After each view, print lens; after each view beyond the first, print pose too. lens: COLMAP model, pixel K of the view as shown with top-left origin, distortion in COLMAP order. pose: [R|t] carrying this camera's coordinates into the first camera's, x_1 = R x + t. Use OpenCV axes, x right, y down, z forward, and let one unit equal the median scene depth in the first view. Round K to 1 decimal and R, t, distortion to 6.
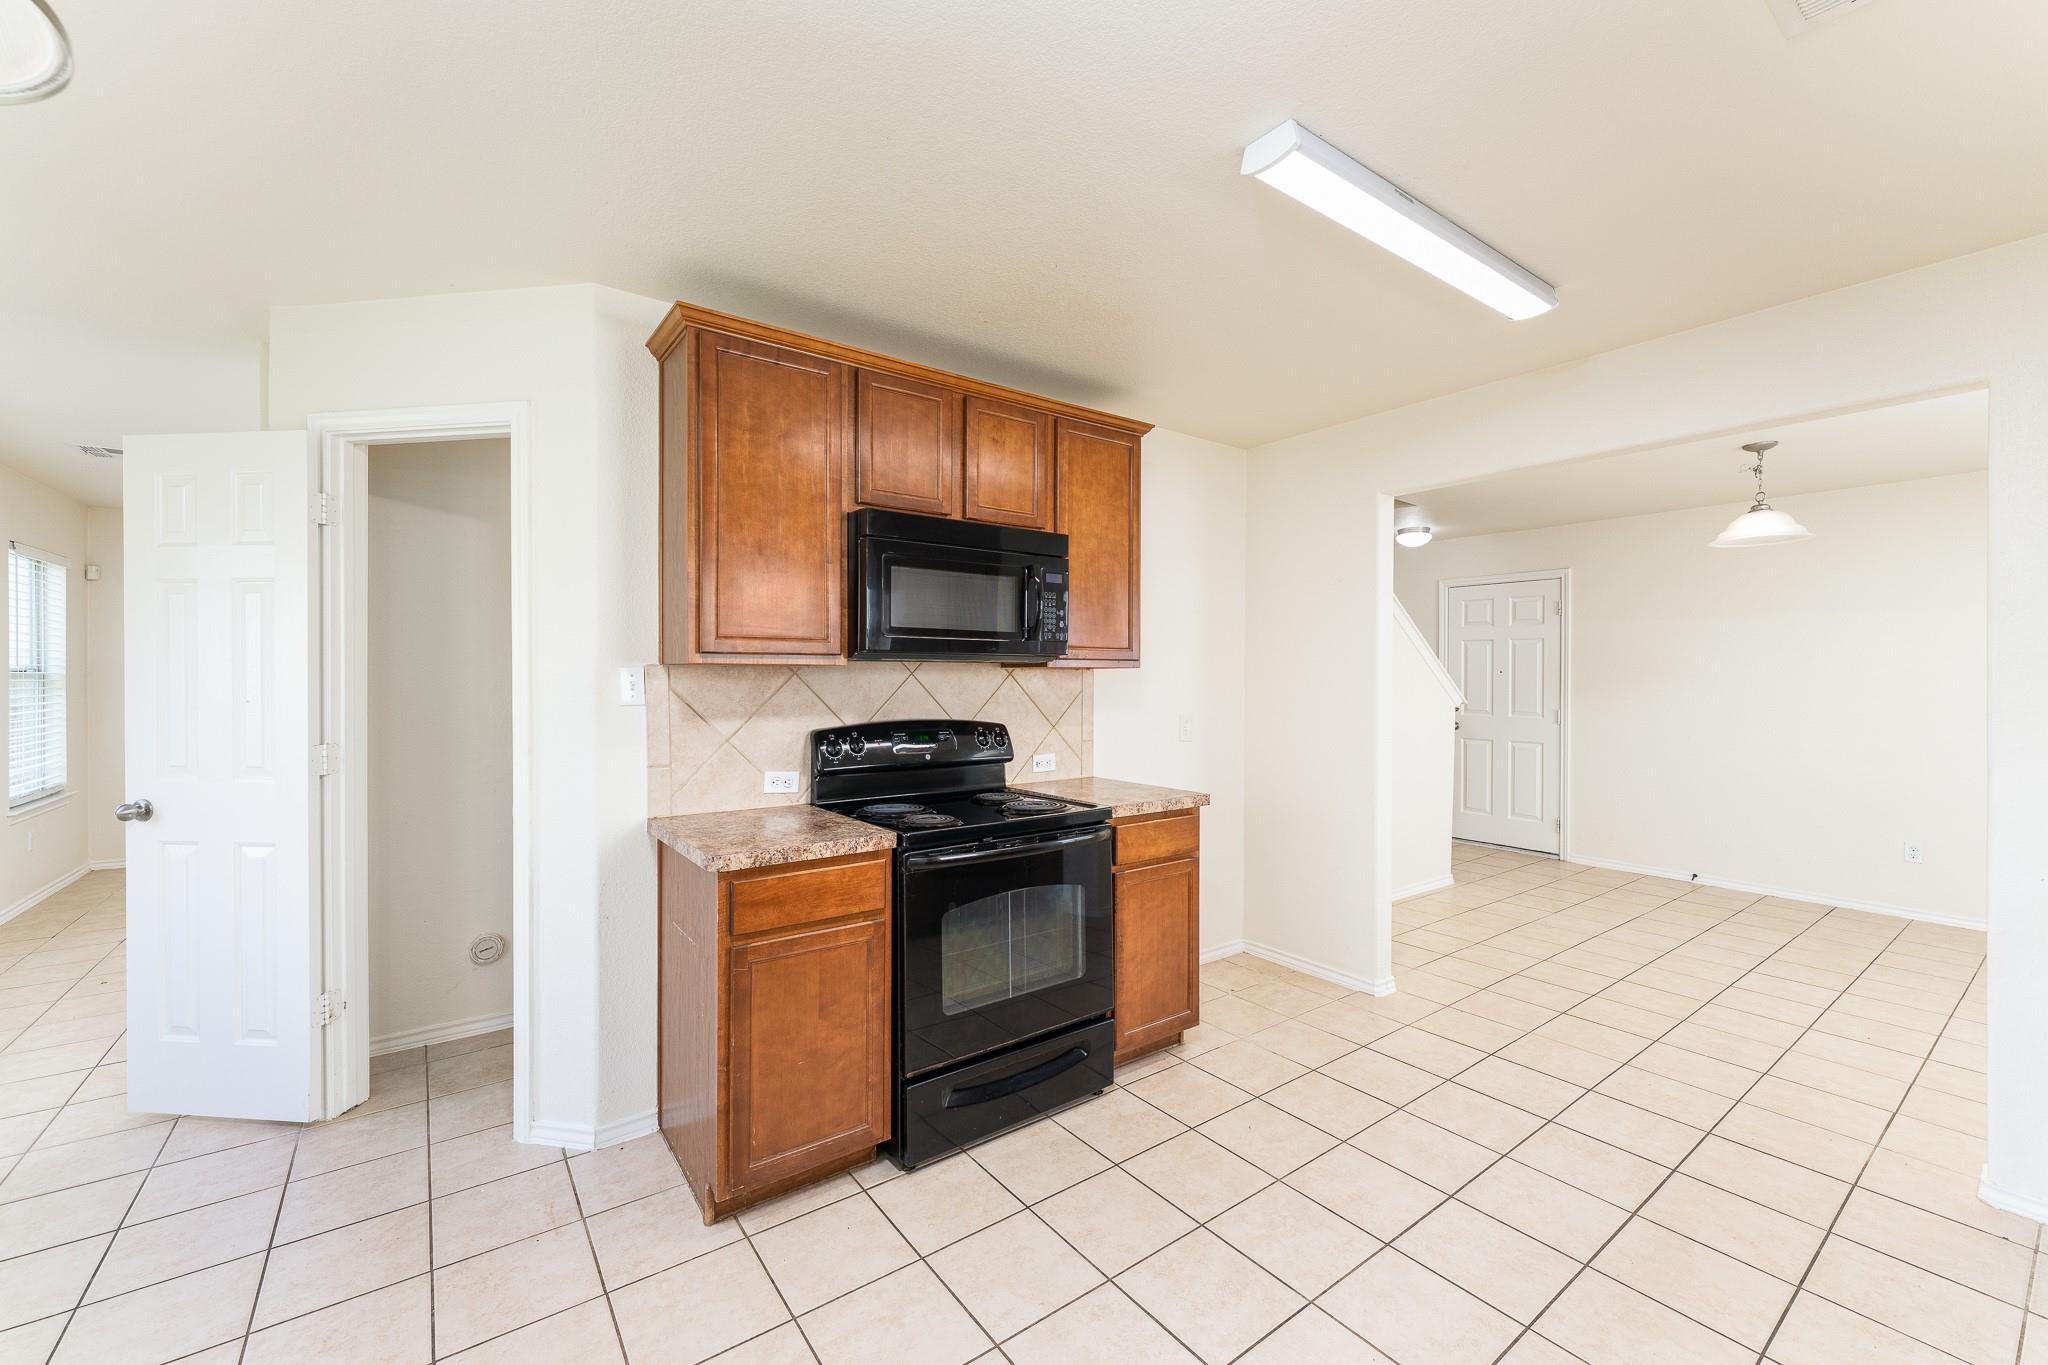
lens RADIAL K [[827.1, 0, 1027.4], [0, 827.1, 680.3], [0, 0, 1]] dist [0.003291, -0.000065]
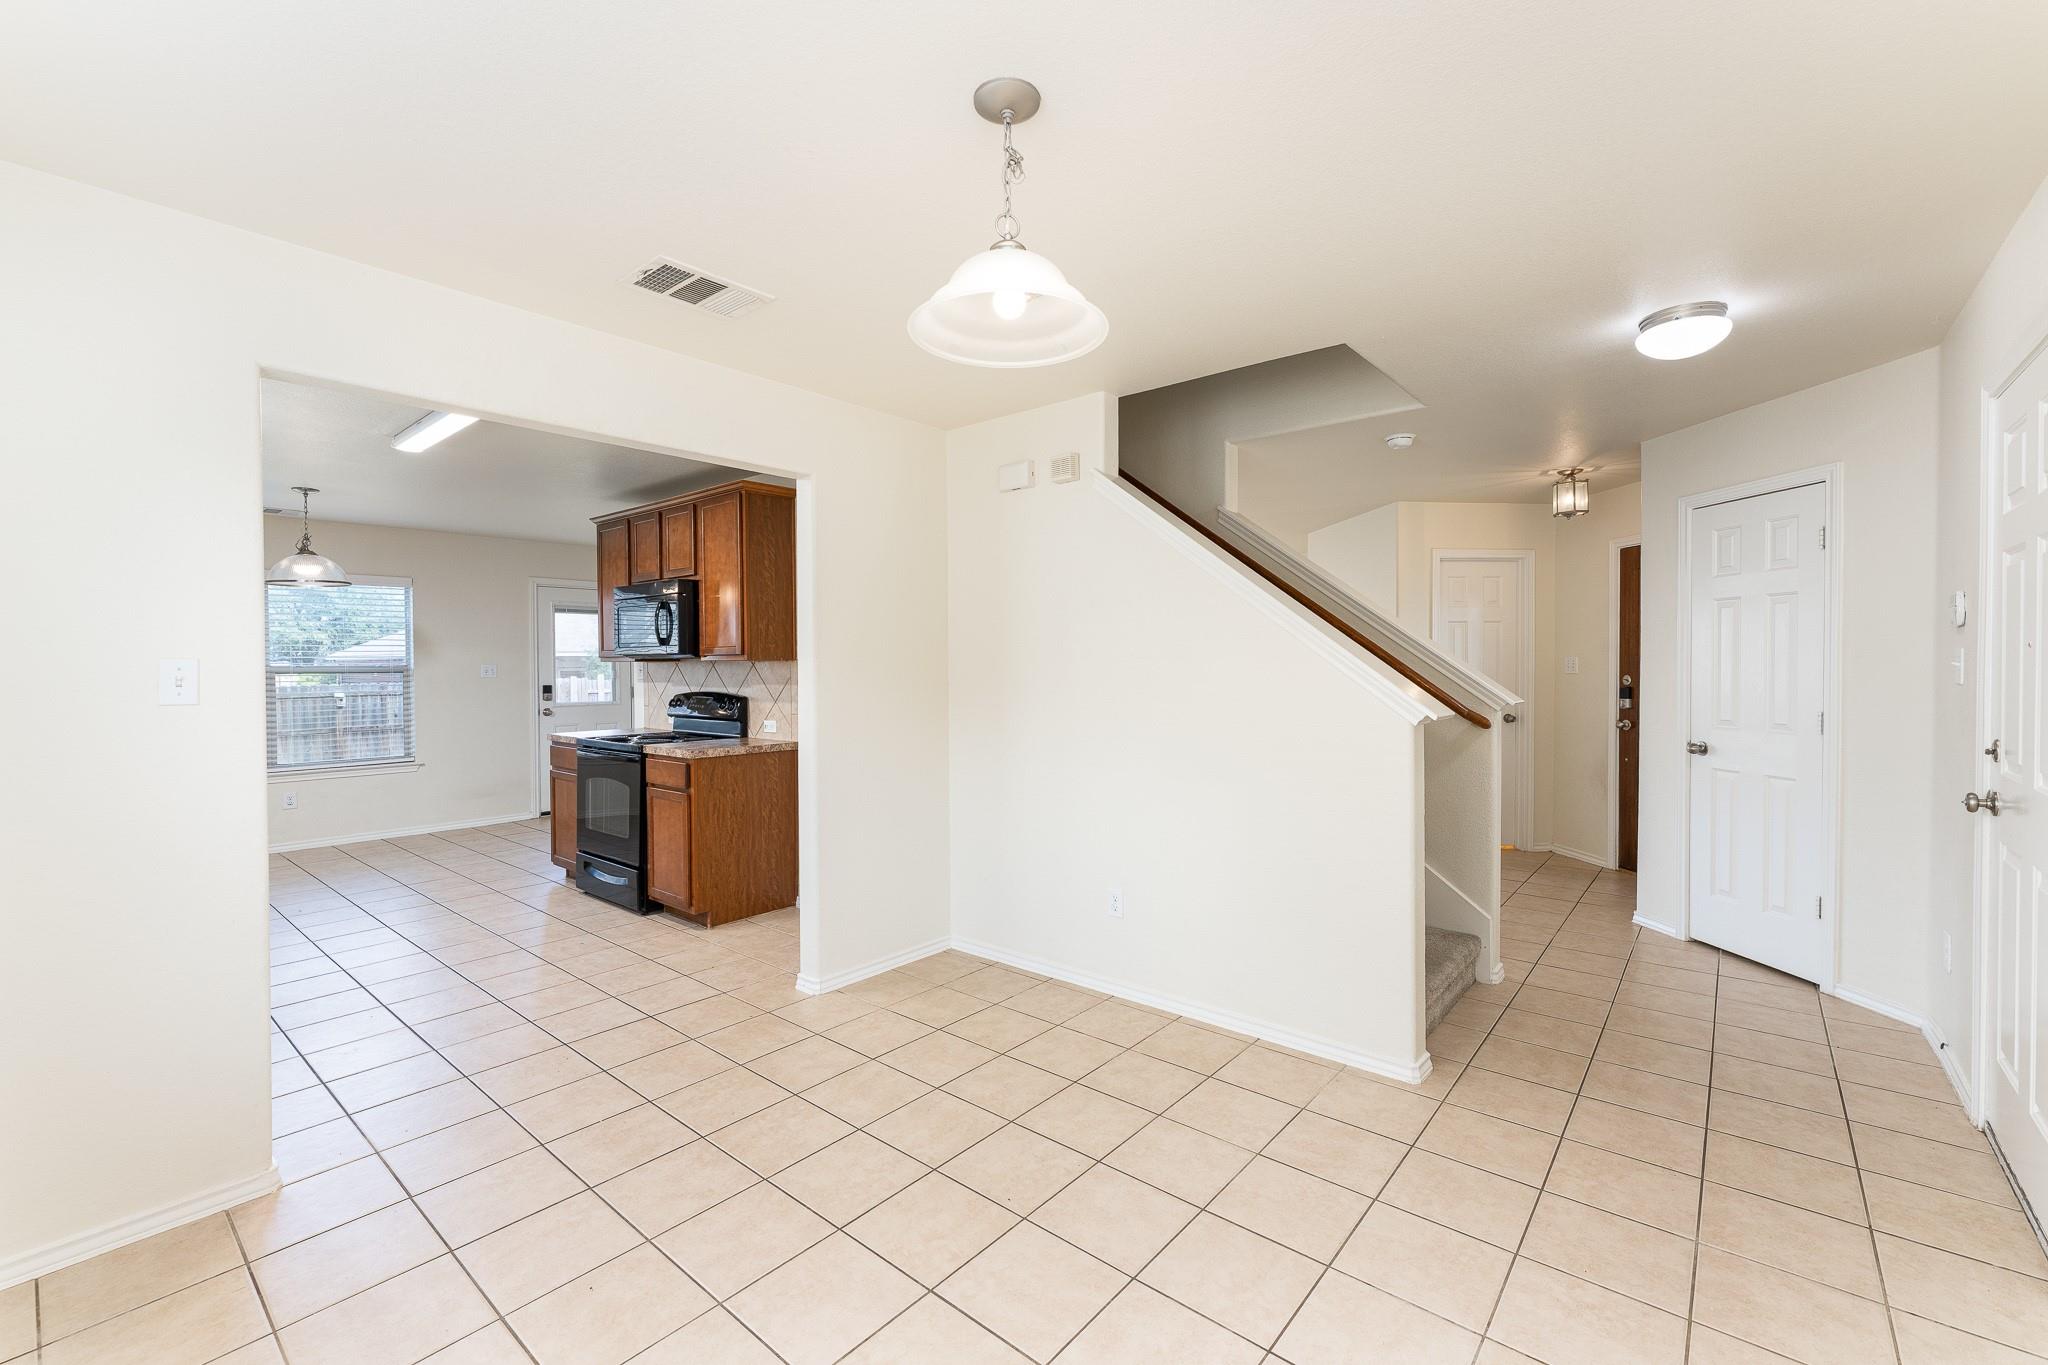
lens RADIAL K [[827.1, 0, 1027.4], [0, 827.1, 680.3], [0, 0, 1]] dist [0.003291, -0.000065]
pose [[0.252559, 0.010919, -0.967520, 1.554141], [-0.003084, 0.999940, 0.010479, 0.002980], [0.967576, 0.000337, 0.252578, 1.089914]]
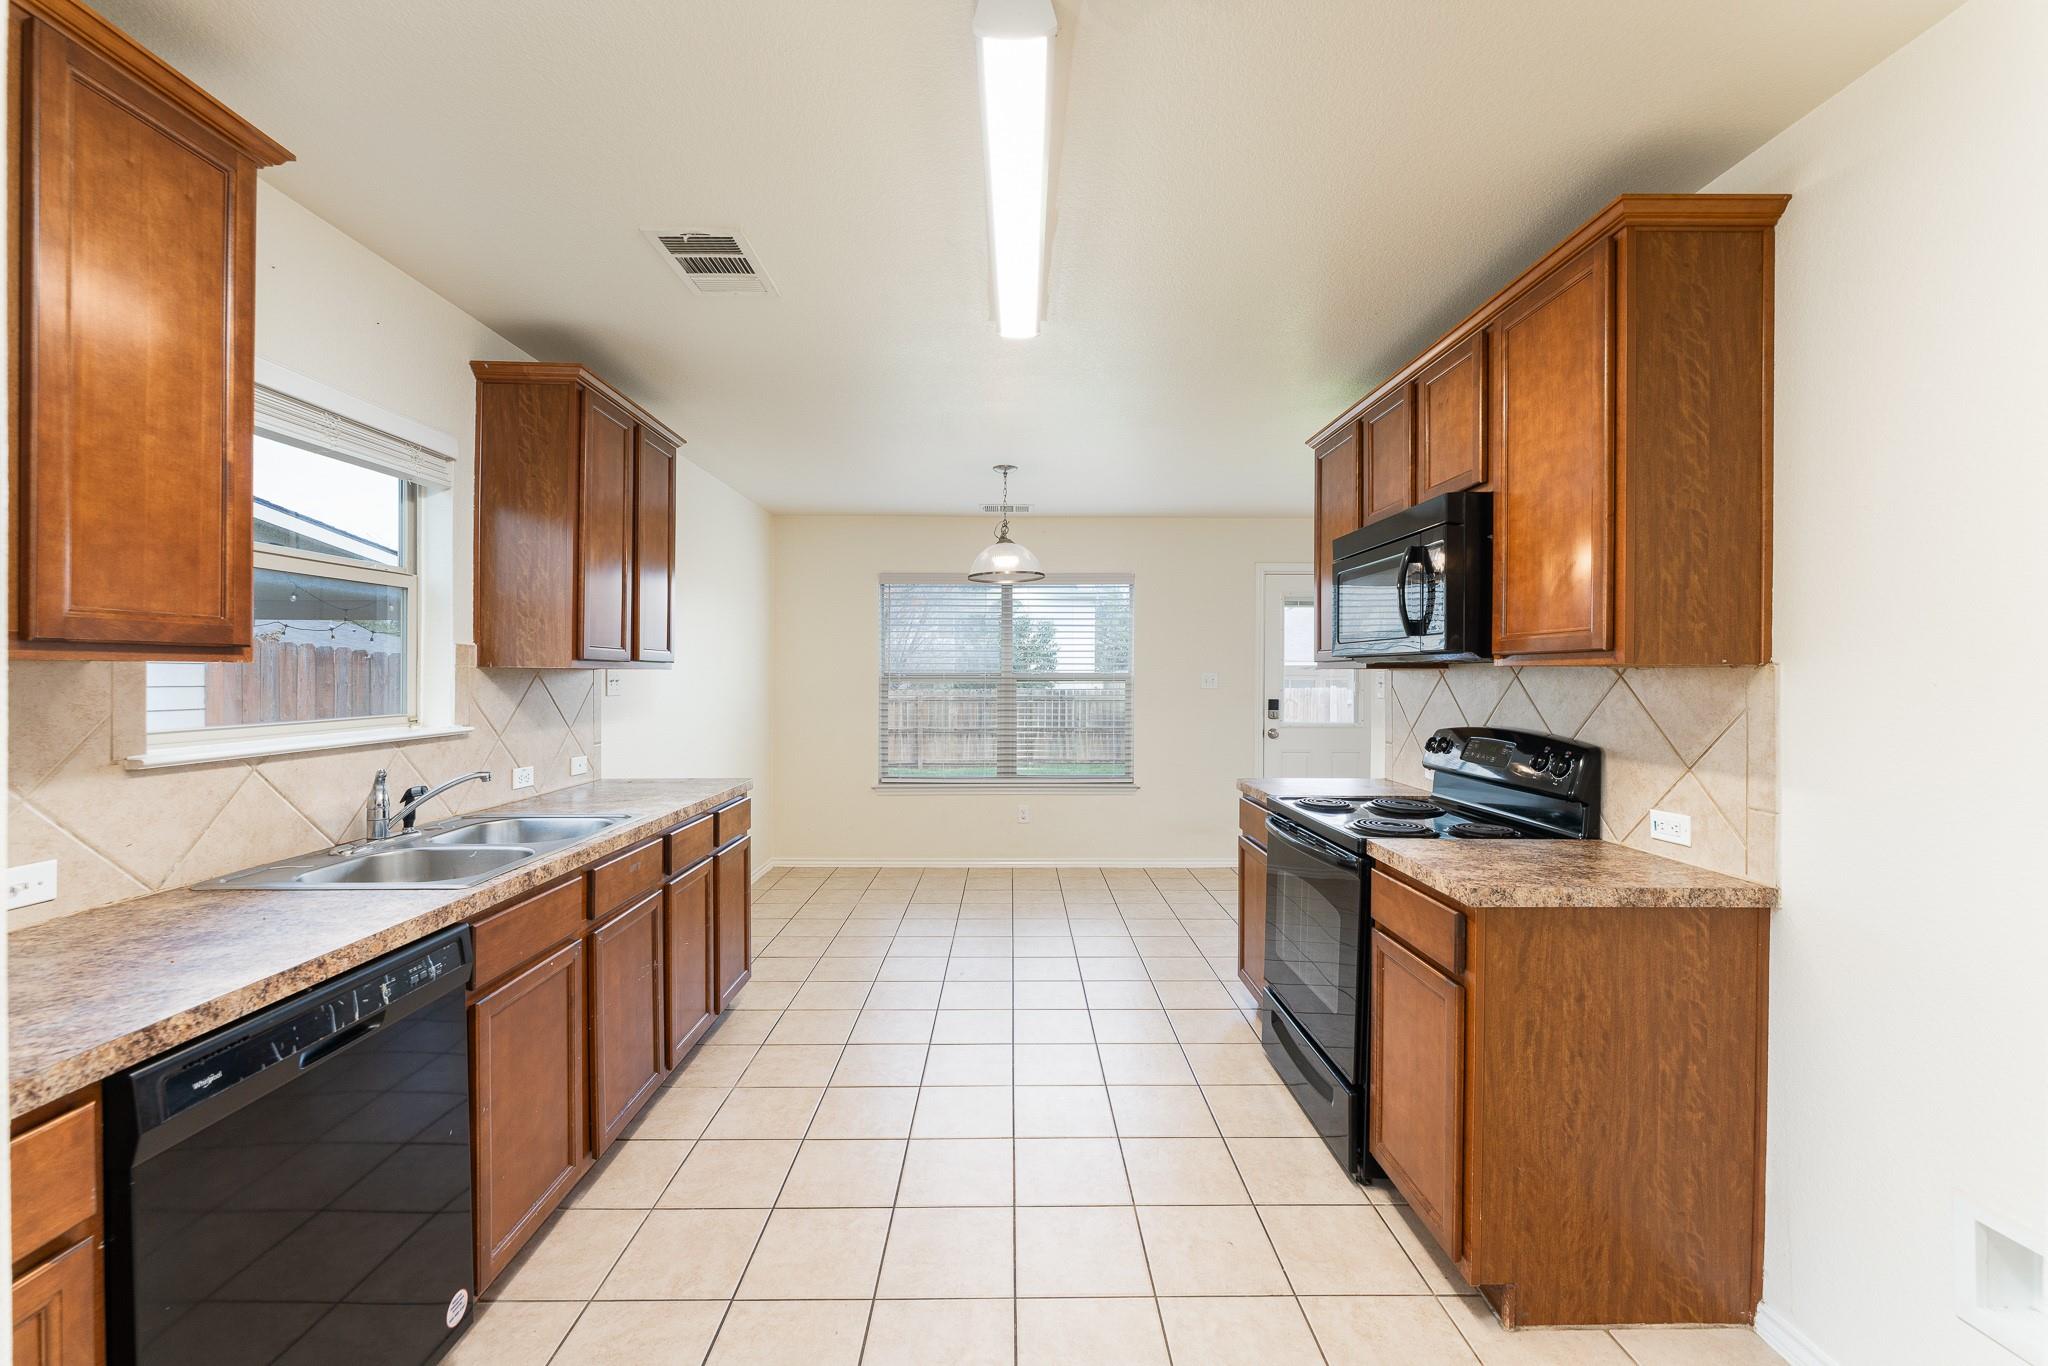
lens RADIAL K [[837.9, 0, 1028.9], [0, 837.9, 678.8], [0, 0, 1]] dist [-0.010487, 0.000127]
pose [[-0.569848, -0.003462, -0.821743, 0.781480], [-0.014568, 0.999877, 0.005890, -0.002713], [0.821621, 0.015328, -0.569828, 0.978997]]
